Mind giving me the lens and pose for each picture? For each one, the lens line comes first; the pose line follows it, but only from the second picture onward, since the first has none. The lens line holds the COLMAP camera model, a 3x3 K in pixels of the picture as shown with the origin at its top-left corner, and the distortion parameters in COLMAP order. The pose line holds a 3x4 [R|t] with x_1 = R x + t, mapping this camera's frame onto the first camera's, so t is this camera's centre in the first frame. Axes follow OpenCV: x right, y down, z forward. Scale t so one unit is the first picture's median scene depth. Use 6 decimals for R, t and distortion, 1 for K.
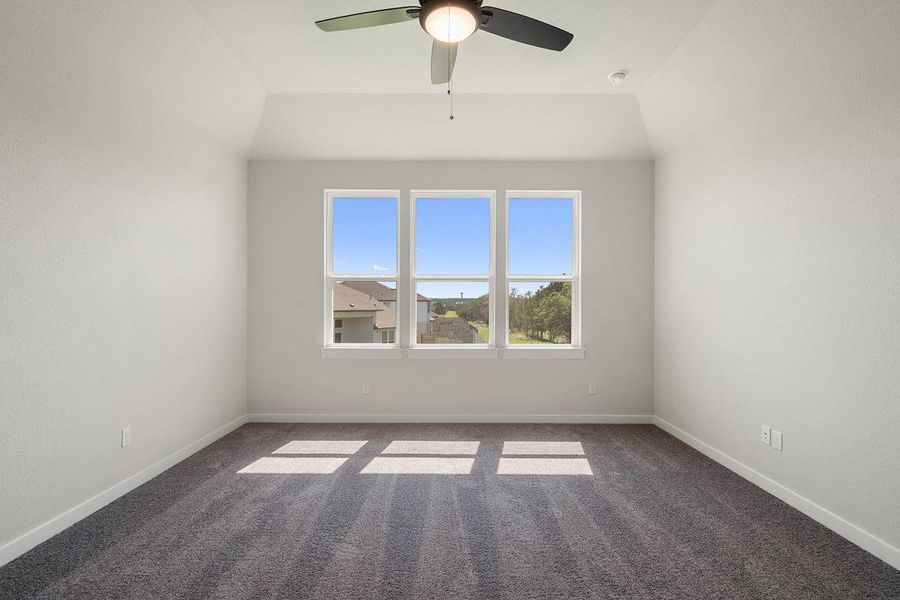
lens RADIAL K [[417.1, 0, 453.4], [0, 417.1, 301.0], [0, 0, 1]] dist [-0.001342, -0.000678]
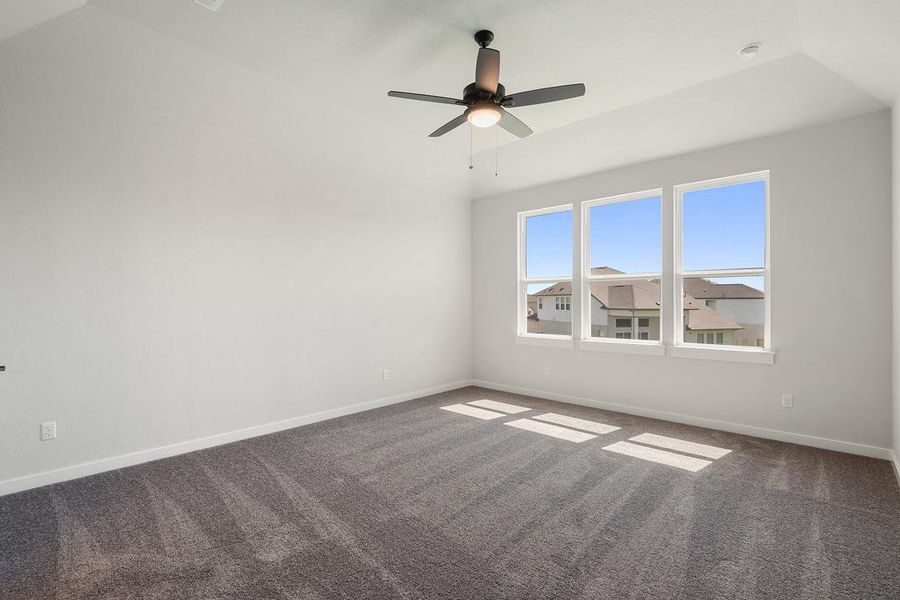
lens RADIAL K [[417.1, 0, 453.4], [0, 417.1, 301.0], [0, 0, 1]] dist [-0.001342, -0.000678]
pose [[0.732413, -0.003421, -0.680852, 0.492011], [0.006185, 0.999980, 0.001629, 0.000266], [0.680833, -0.005405, 0.732419, -0.100656]]
